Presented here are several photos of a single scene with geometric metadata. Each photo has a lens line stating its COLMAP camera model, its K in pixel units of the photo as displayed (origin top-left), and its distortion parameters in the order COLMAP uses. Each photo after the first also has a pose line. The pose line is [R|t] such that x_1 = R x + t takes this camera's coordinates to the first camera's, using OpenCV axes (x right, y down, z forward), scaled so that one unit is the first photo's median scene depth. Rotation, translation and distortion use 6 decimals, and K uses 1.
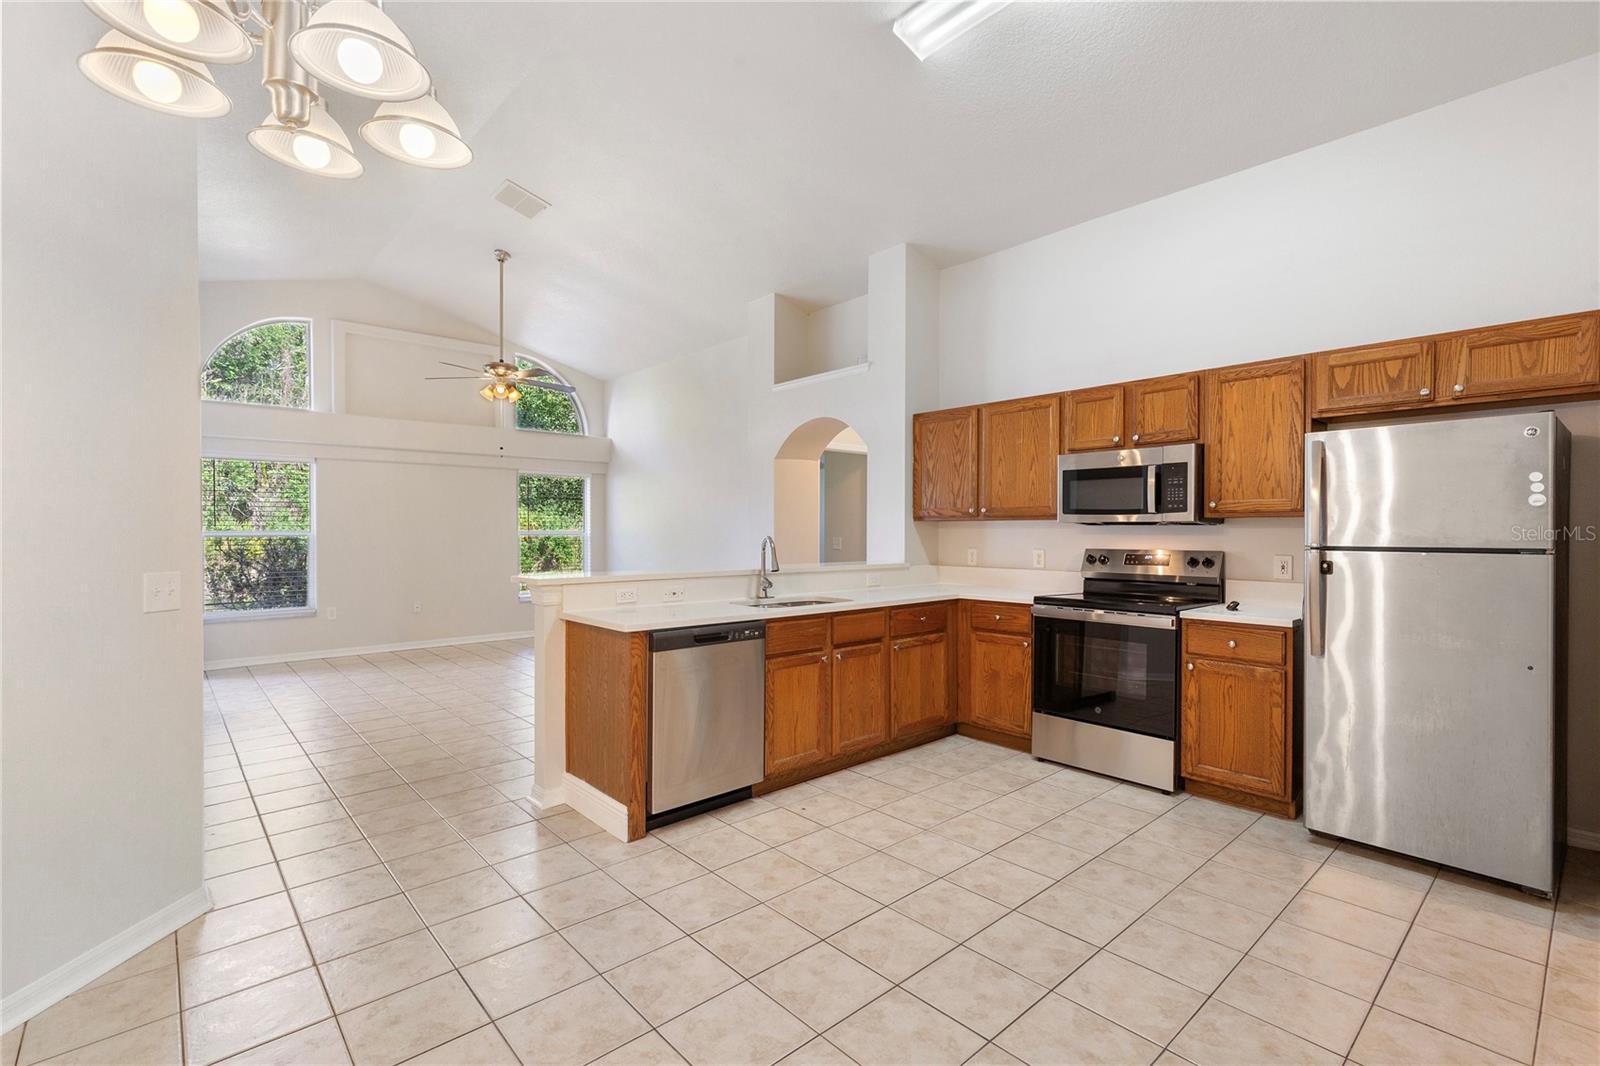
lens RADIAL K [[725.3, 0, 794.8], [0, 725.3, 530.3], [0, 0, 1]] dist [0.008687, -0.000215]
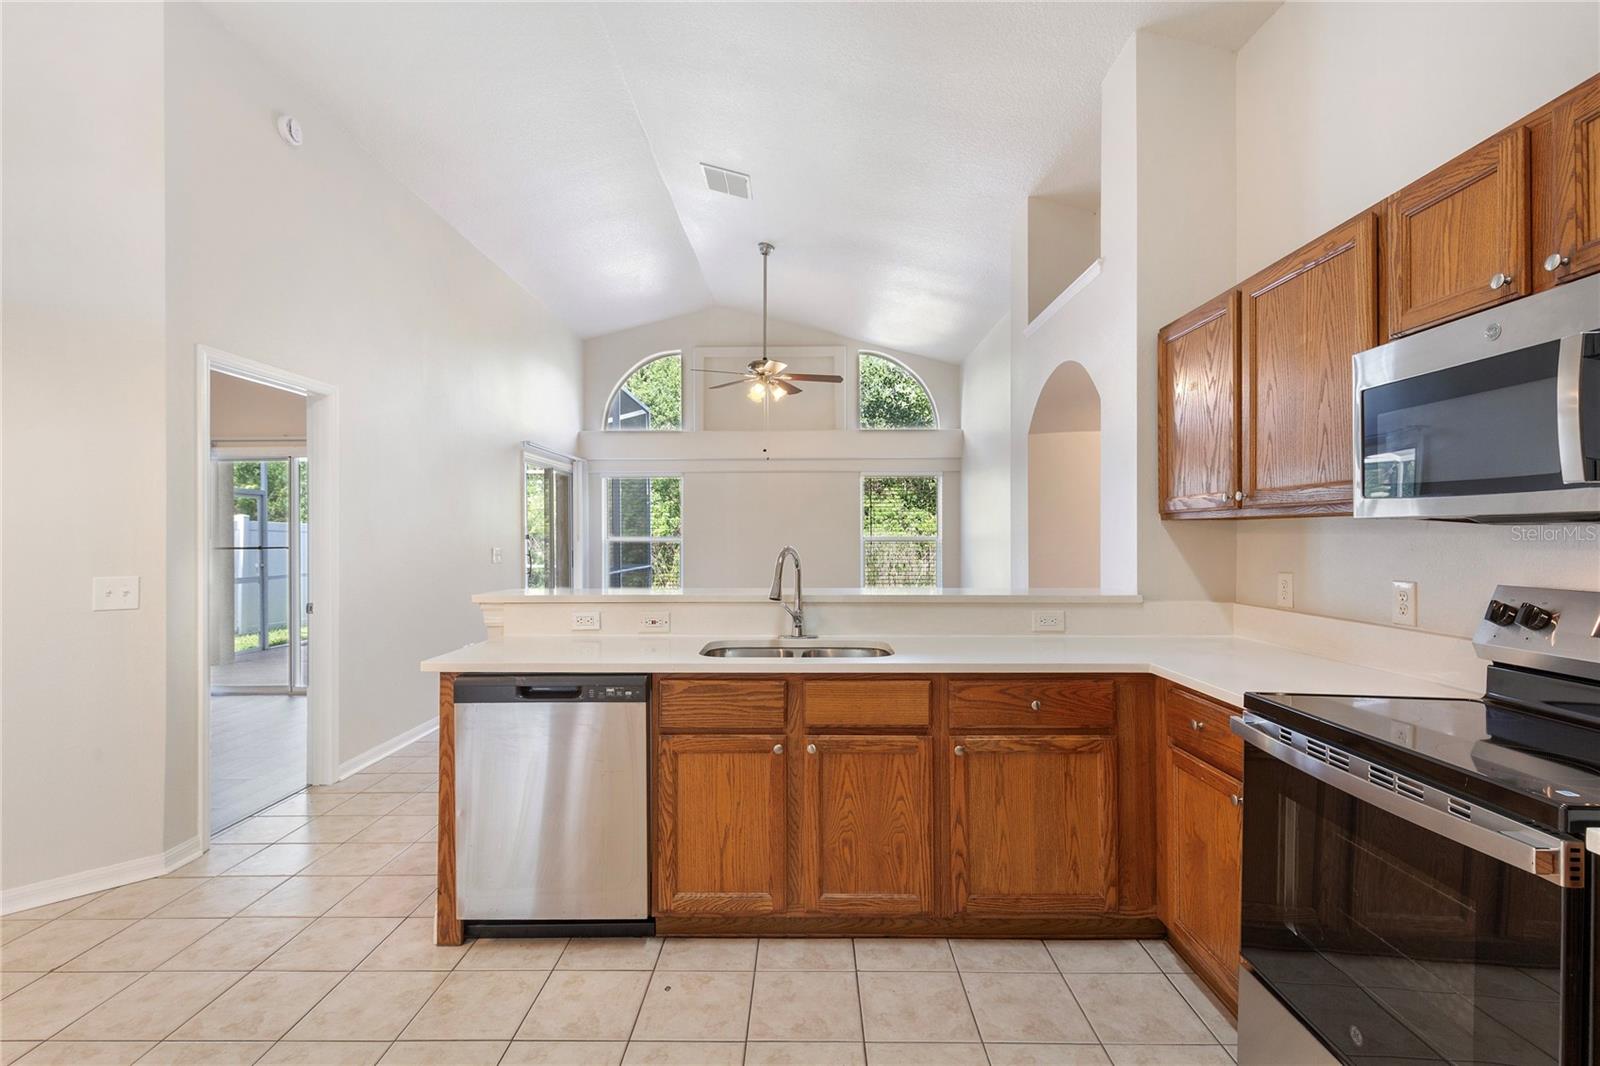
lens RADIAL K [[731.8, 0, 800.0], [0, 731.8, 533.0], [0, 0, 1]] dist [0.011269, -0.000539]
pose [[0.739992, -0.003926, -0.672604, 0.443161], [0.001196, 0.999989, -0.004522, -0.002000], [0.672615, 0.002542, 0.739989, 0.520306]]
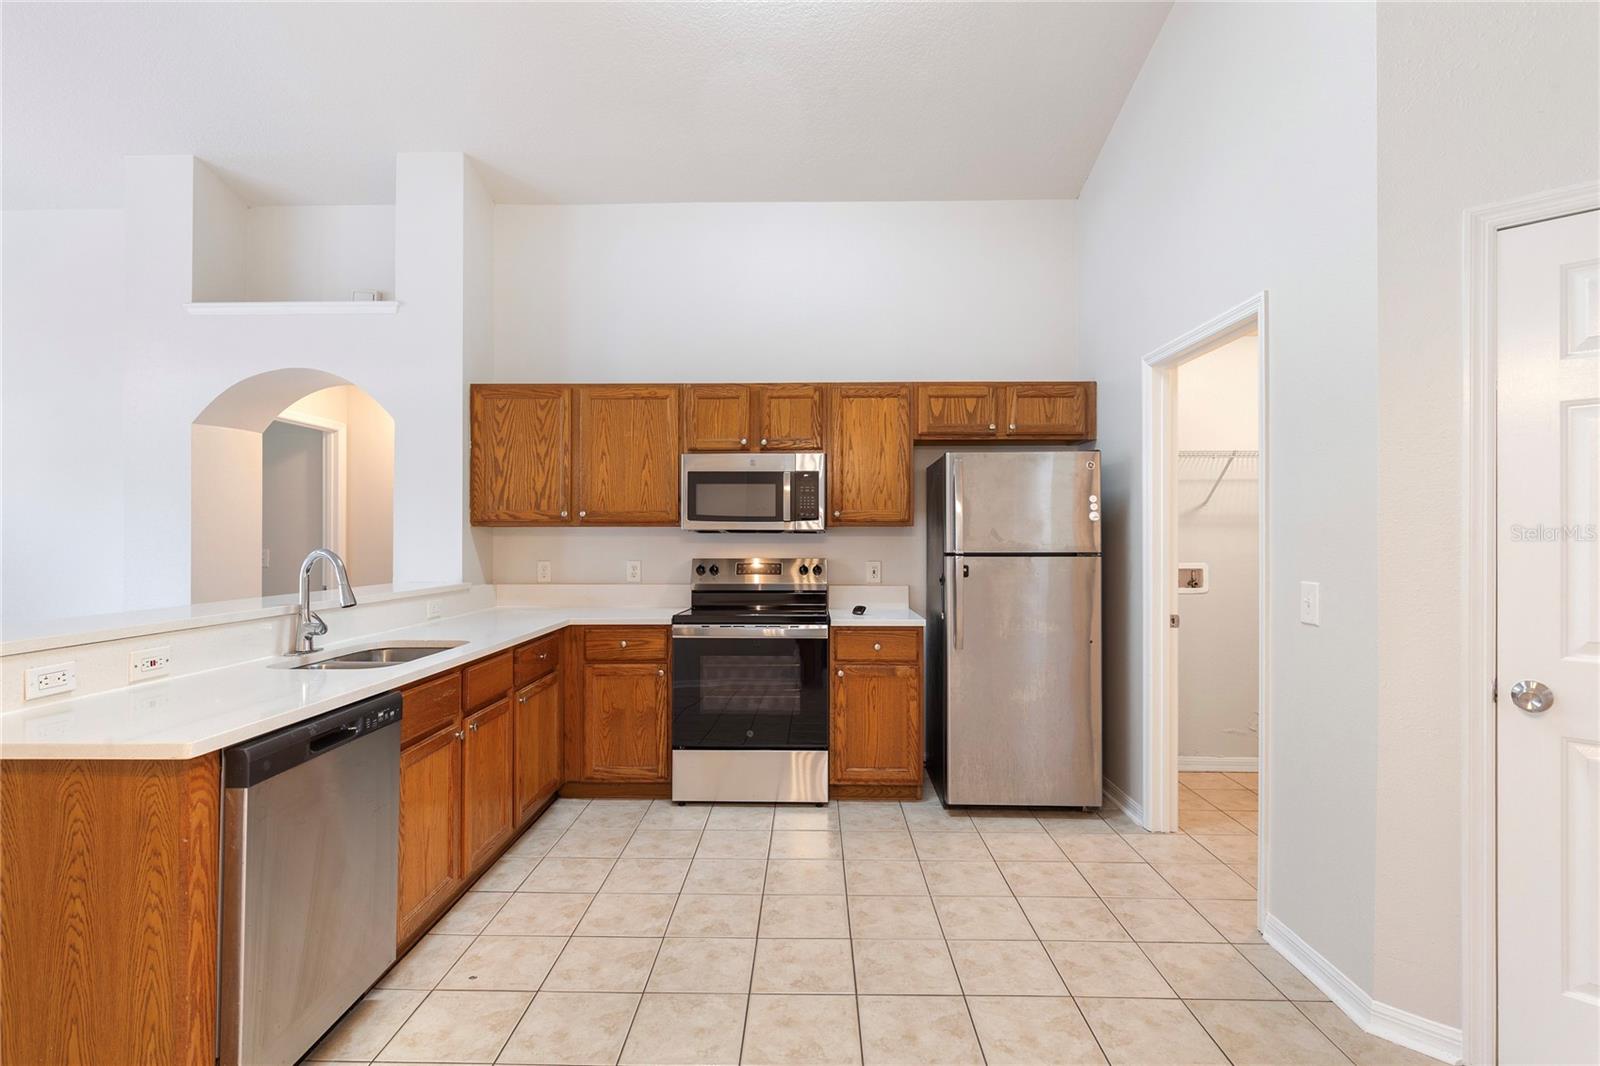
lens RADIAL K [[768.1, 0, 798.5], [0, 768.1, 530.8], [0, 0, 1]] dist [0.001903, 0.000168]
pose [[0.678535, 0.005618, 0.734546, -0.248330], [0.000731, 0.999965, -0.008323, -0.001973], [-0.734567, 0.006185, 0.678507, 0.281604]]
